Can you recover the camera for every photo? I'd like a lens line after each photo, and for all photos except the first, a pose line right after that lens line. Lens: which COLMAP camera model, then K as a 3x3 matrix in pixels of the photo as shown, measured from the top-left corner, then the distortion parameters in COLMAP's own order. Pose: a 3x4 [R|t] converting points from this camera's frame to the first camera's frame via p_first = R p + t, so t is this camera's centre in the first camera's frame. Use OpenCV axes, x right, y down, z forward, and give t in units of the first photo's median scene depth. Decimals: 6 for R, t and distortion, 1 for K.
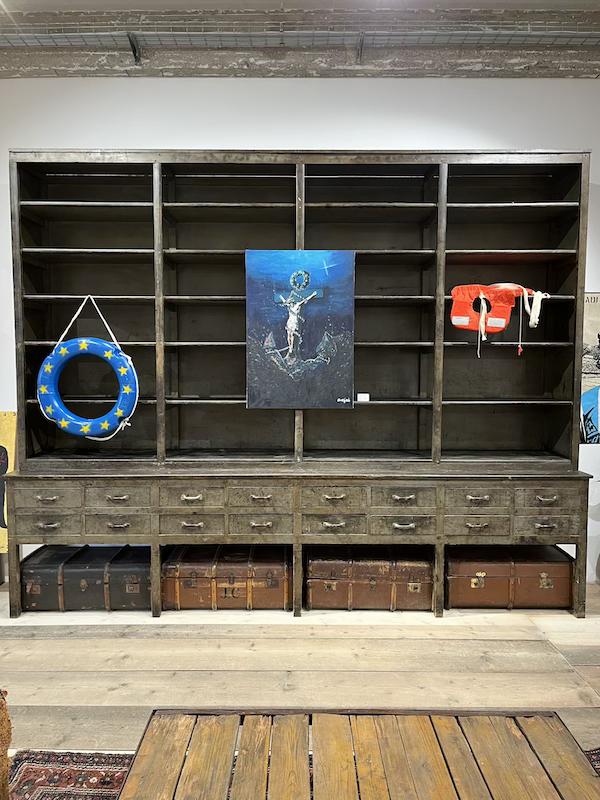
lens RADIAL K [[612.8, 0, 300.0], [0, 612.8, 400.0], [0, 0, 1]] dist [0.058450, -0.092984]
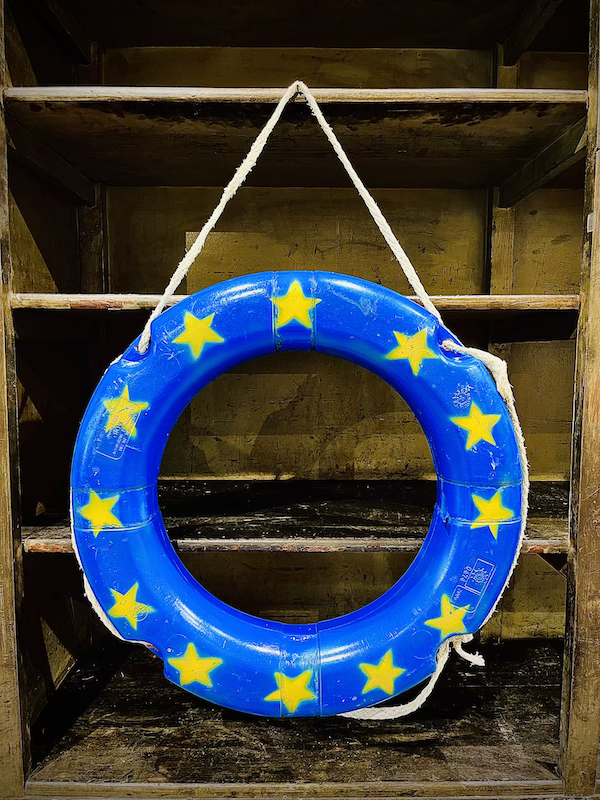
lens RADIAL K [[596.0, 0, 312.0], [0, 596.0, 402.4], [0, 0, 1]] dist [0.057265, -0.070200]
pose [[0.999880, -0.003264, 0.015175, -0.343950], [0.003032, 0.999878, 0.015329, -0.058294], [-0.015223, -0.015281, 0.999767, 0.788617]]
